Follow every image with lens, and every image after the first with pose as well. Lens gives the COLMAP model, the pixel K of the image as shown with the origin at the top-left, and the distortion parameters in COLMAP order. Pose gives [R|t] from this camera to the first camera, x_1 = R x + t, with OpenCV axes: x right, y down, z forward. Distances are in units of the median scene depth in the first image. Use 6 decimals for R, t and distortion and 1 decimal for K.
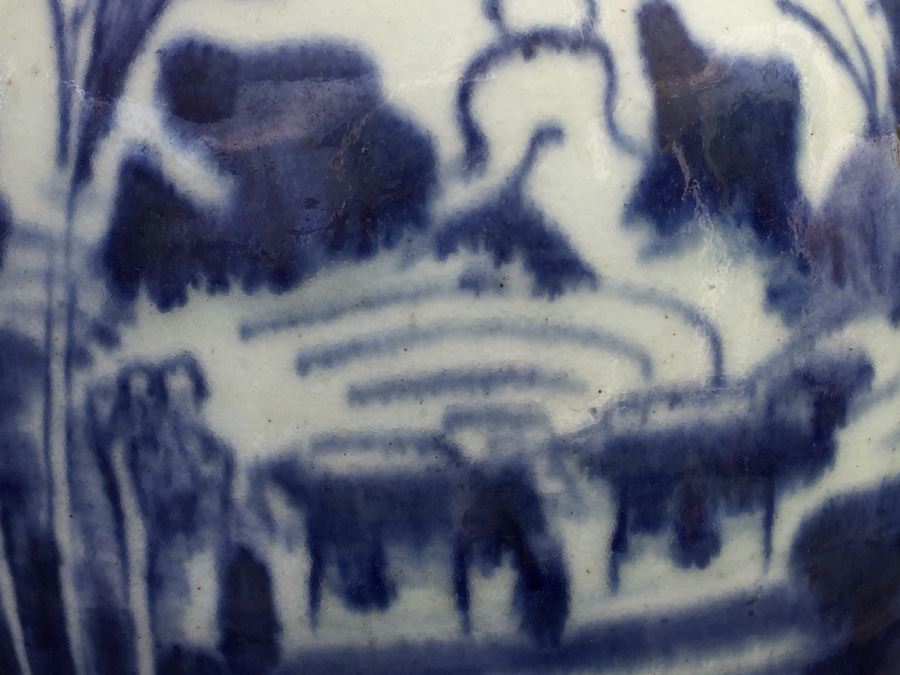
lens RADIAL K [[1510.3, 0, 444.2], [0, 1510.3, 336.9], [0, 0, 1]] dist [0.044457, 0.154887]
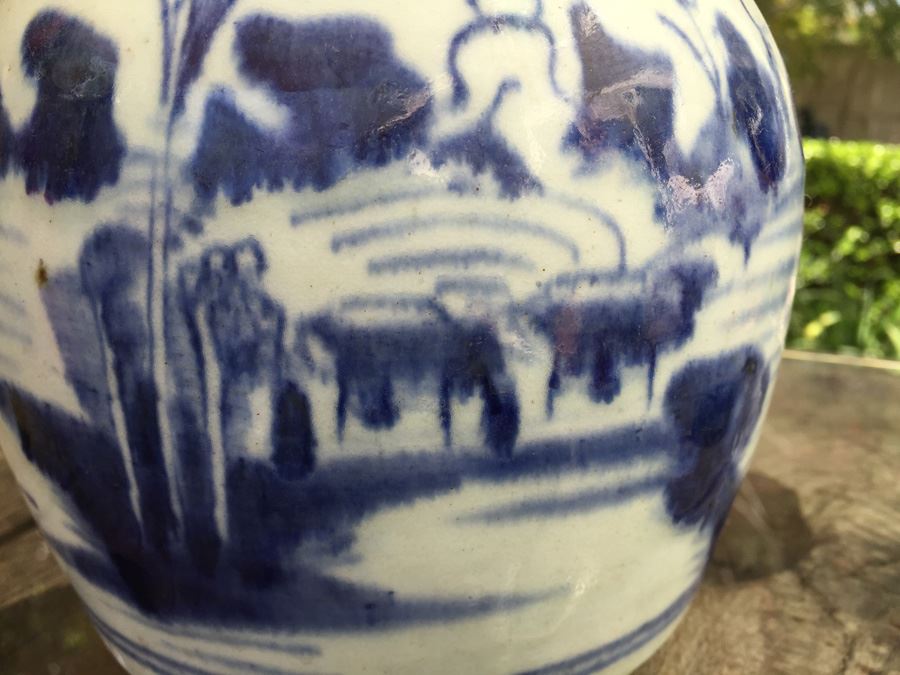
lens RADIAL K [[803.5, 0, 444.0], [0, 803.5, 333.5], [0, 0, 1]] dist [0.085119, -0.173180]
pose [[0.997989, 0.006848, 0.063014, -0.038971], [-0.002579, 0.997711, -0.067577, 0.147322], [-0.063333, 0.067279, 0.995722, 0.248416]]
